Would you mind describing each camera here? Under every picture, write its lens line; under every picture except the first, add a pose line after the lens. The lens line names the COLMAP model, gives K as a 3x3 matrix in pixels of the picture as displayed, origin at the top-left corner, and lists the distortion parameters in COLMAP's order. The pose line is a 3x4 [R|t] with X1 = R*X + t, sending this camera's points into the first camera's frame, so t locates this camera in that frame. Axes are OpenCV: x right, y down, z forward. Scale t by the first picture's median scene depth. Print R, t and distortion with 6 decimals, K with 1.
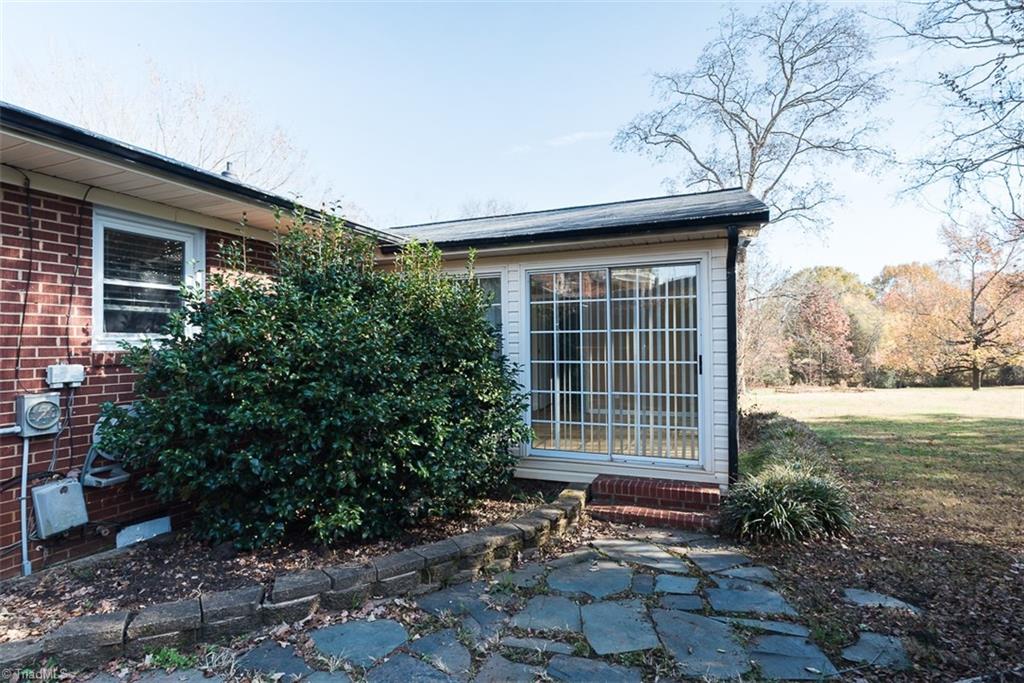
lens RADIAL K [[509.5, 0, 512.0], [0, 509.5, 341.5], [0, 0, 1]] dist [0.003572, 0.000765]
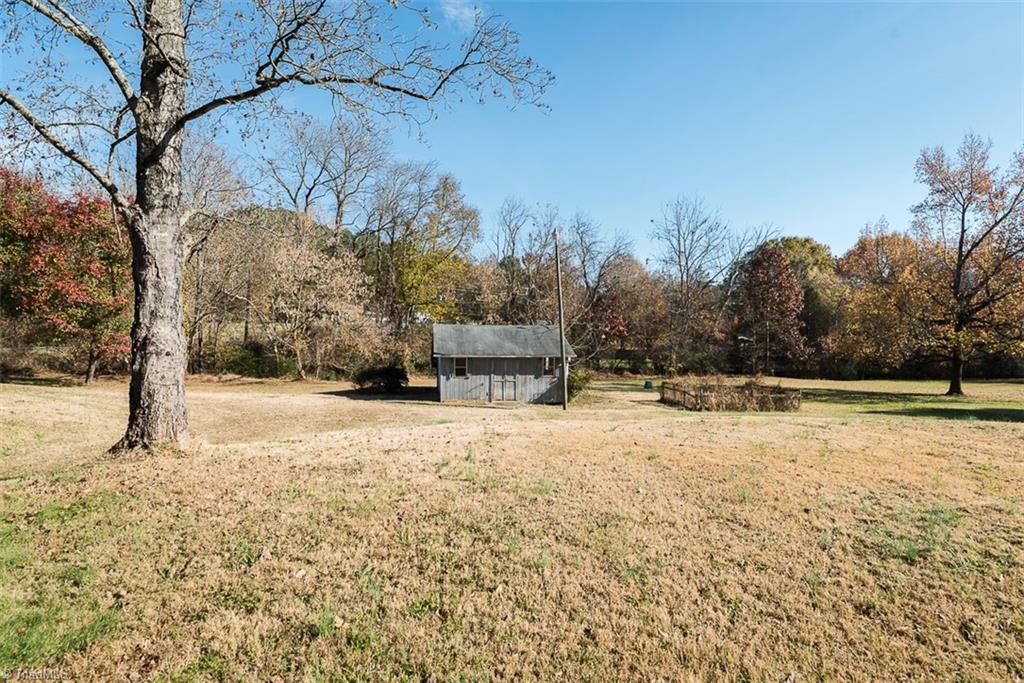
lens RADIAL K [[496.9, 0, 507.3], [0, 496.9, 344.9], [0, 0, 1]] dist [0.000597, 0.000673]
pose [[0.999786, 0.020233, 0.004326, 0.230793], [-0.020426, 0.998507, 0.050665, 0.009768], [-0.003294, -0.050743, 0.998706, 0.259226]]
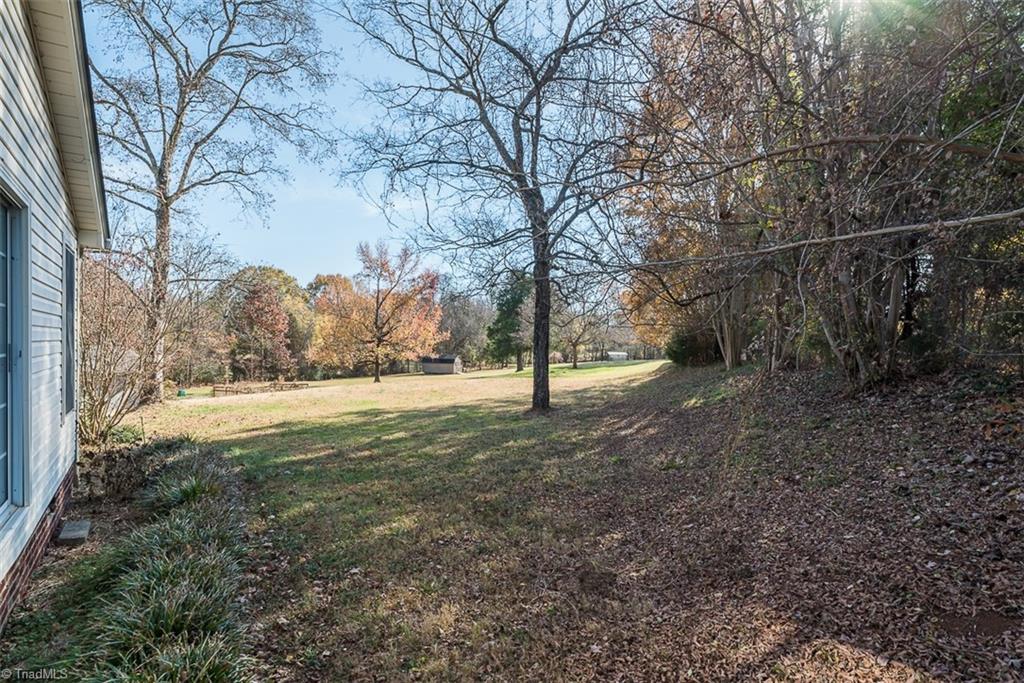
lens RADIAL K [[496.9, 0, 507.3], [0, 496.9, 344.9], [0, 0, 1]] dist [0.000597, 0.000673]
pose [[0.539474, 0.015356, 0.841862, 0.036109], [-0.027672, 0.999617, -0.000500, 0.000951], [-0.841547, -0.023027, 0.539692, 0.055175]]
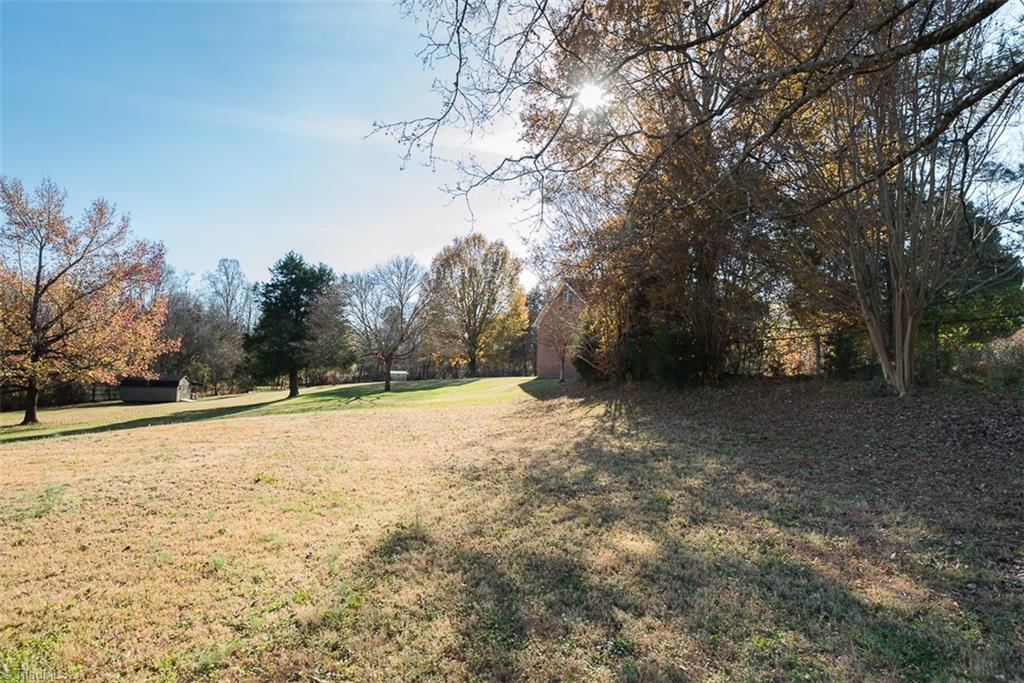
lens RADIAL K [[496.9, 0, 507.3], [0, 496.9, 344.9], [0, 0, 1]] dist [0.000597, 0.000673]
pose [[0.063266, 0.057446, 0.996342, 0.193653], [-0.029398, 0.998016, -0.055676, 0.009016], [-0.997564, -0.025768, 0.064829, 0.227595]]
